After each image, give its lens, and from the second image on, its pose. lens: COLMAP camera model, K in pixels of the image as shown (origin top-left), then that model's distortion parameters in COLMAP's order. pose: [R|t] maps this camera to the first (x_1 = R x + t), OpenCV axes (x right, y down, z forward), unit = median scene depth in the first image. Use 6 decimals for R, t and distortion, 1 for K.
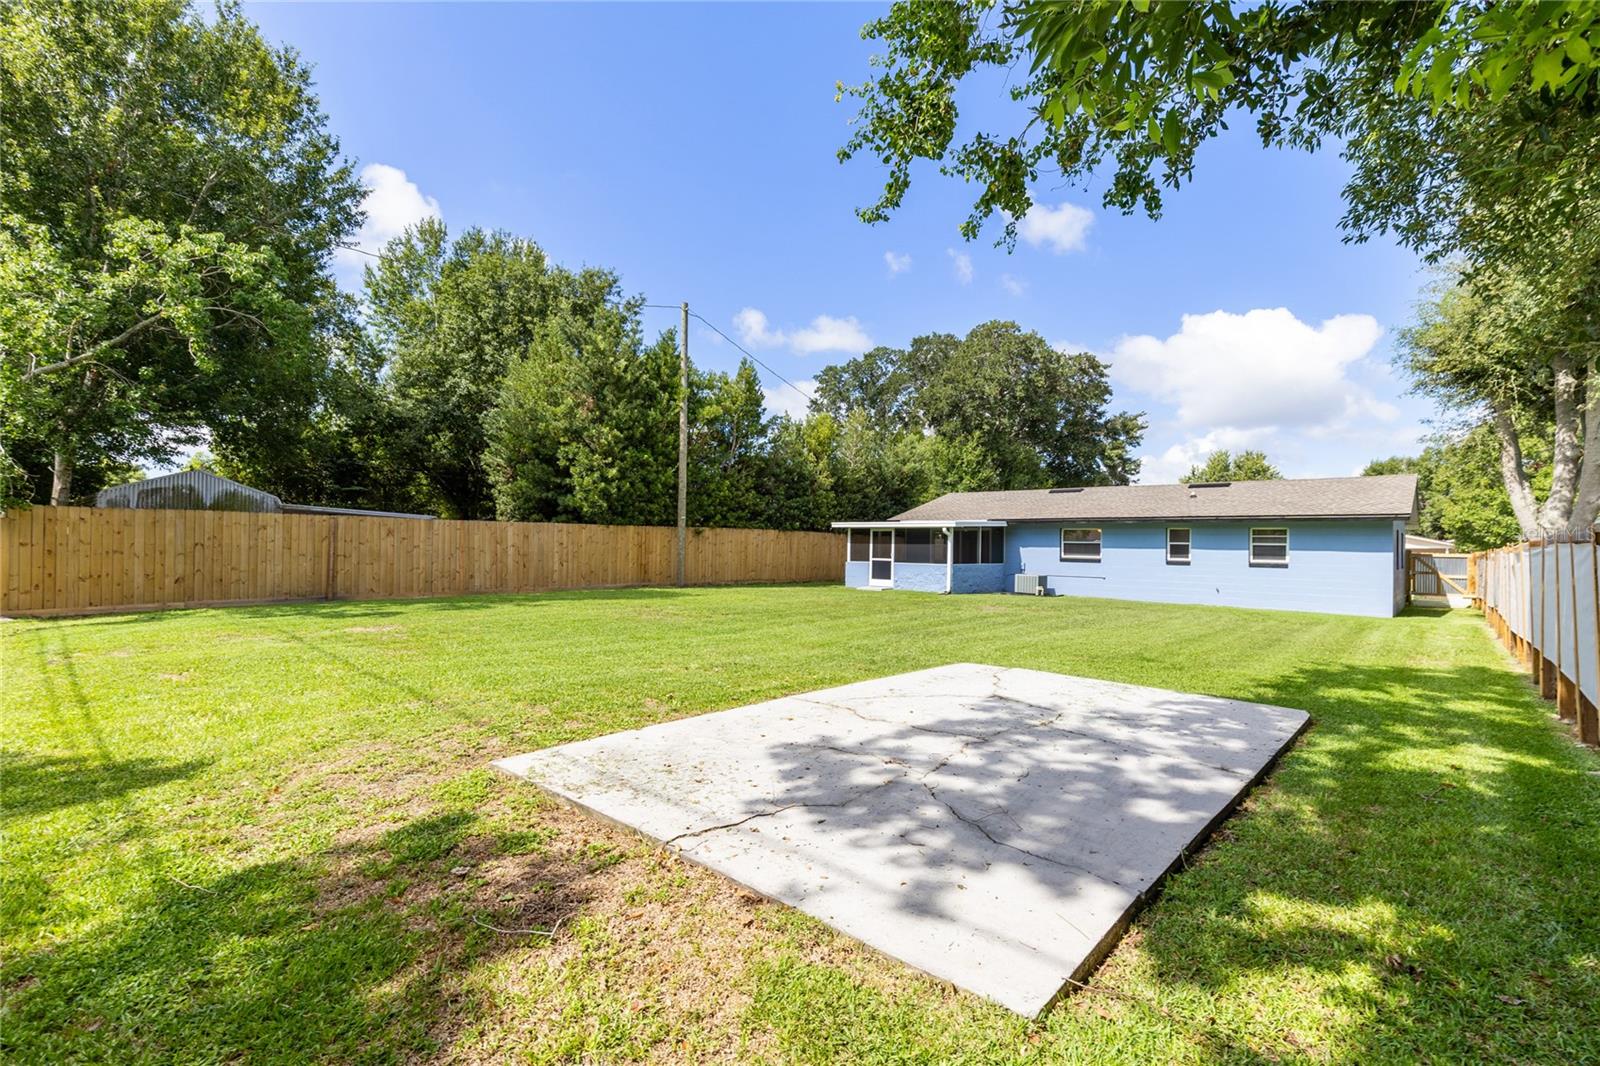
lens RADIAL K [[728.2, 0, 801.7], [0, 728.2, 548.4], [0, 0, 1]] dist [0.009146, -0.000422]
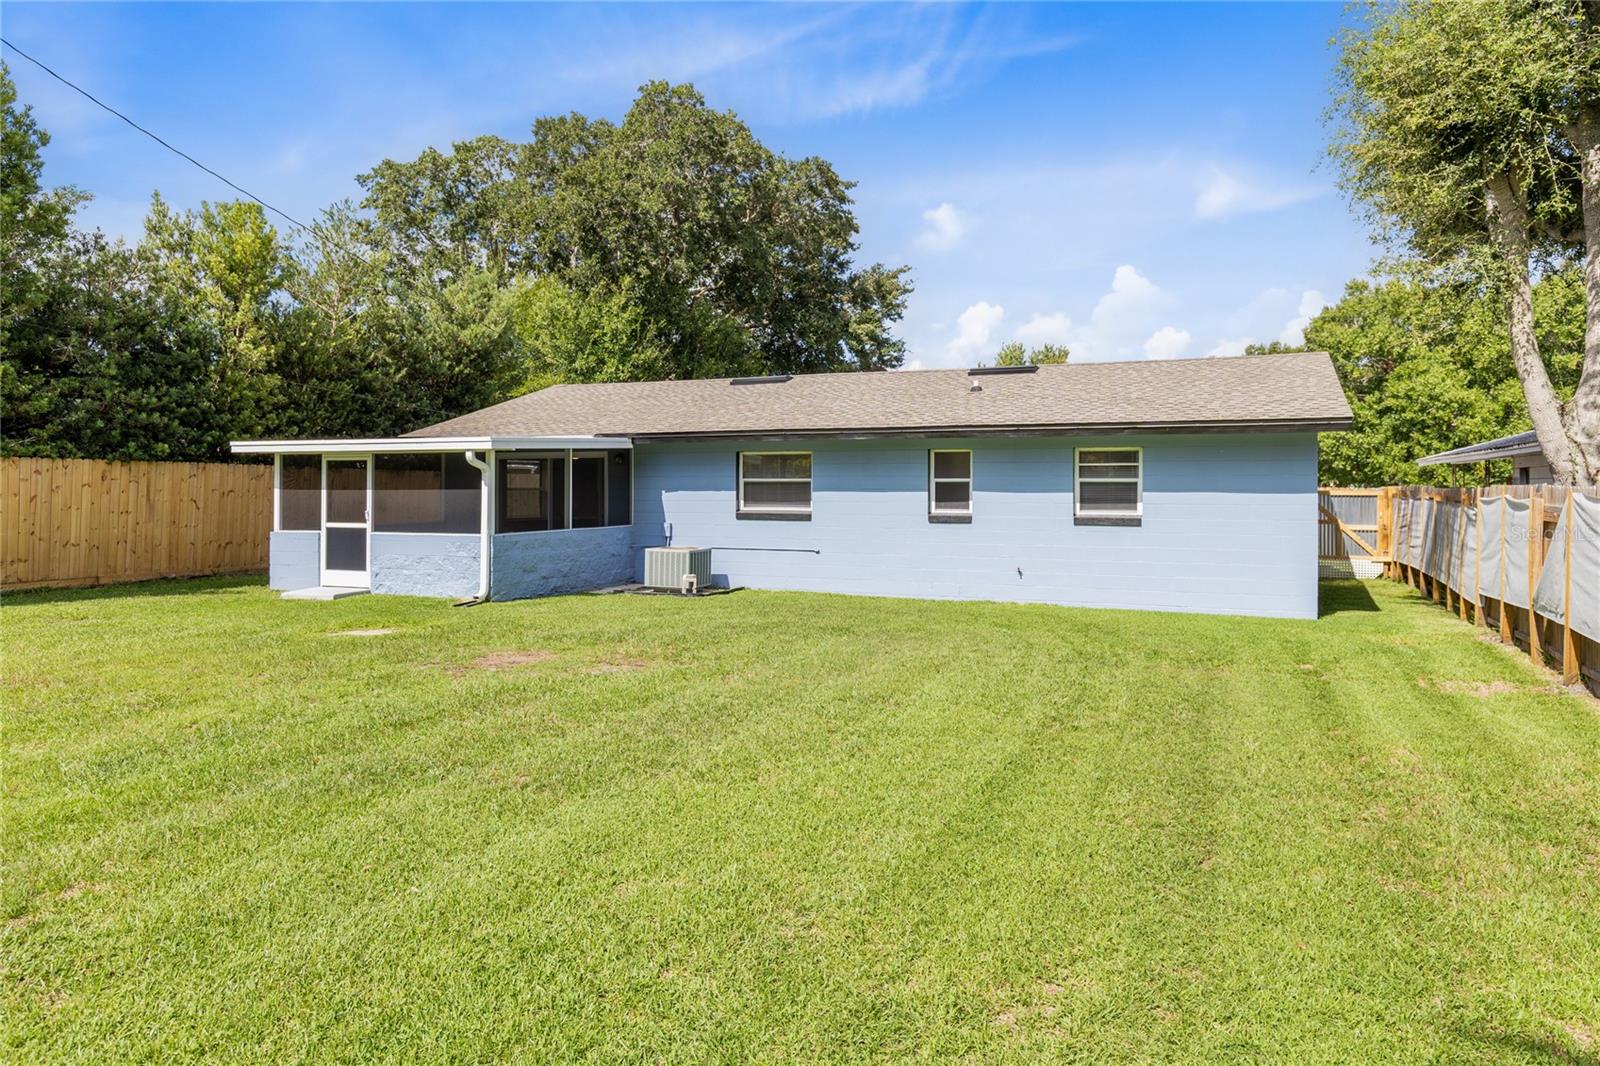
lens RADIAL K [[1144.0, 0, 811.2], [0, 1144.0, 520.3], [0, 0, 1]] dist [0.009888, 0.000892]
pose [[0.941278, -0.026578, 0.336586, 0.122961], [0.016899, 0.999356, 0.031655, -0.004290], [-0.337210, -0.024108, 0.941121, 0.223095]]
